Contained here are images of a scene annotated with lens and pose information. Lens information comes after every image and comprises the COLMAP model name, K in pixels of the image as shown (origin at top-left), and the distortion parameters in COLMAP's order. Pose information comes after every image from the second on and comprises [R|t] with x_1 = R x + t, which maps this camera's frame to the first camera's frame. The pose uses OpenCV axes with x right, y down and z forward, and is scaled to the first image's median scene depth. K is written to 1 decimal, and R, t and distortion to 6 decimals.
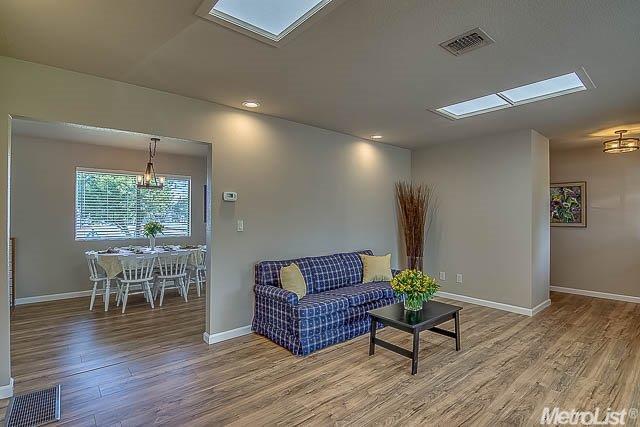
lens RADIAL K [[327.0, 0, 319.8], [0, 327.0, 206.2], [0, 0, 1]] dist [-0.000872, -0.009264]
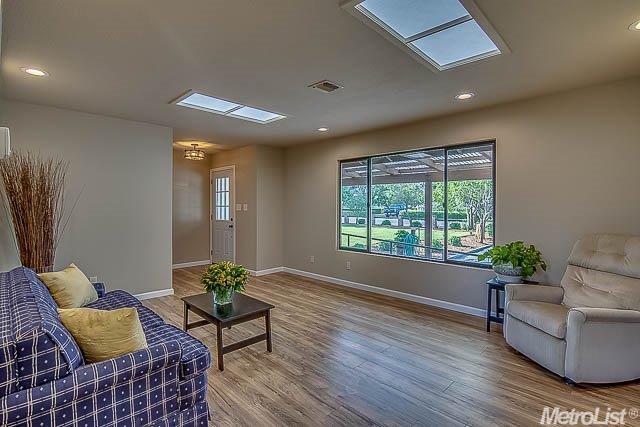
lens RADIAL K [[315.9, 0, 322.6], [0, 315.9, 204.2], [0, 0, 1]] dist [-0.021058, -0.000288]
pose [[-0.103389, -0.000409, 0.994641, -0.707733], [-0.024505, 0.999697, -0.002137, 0.021113], [-0.994339, -0.024595, -0.103367, 0.868216]]
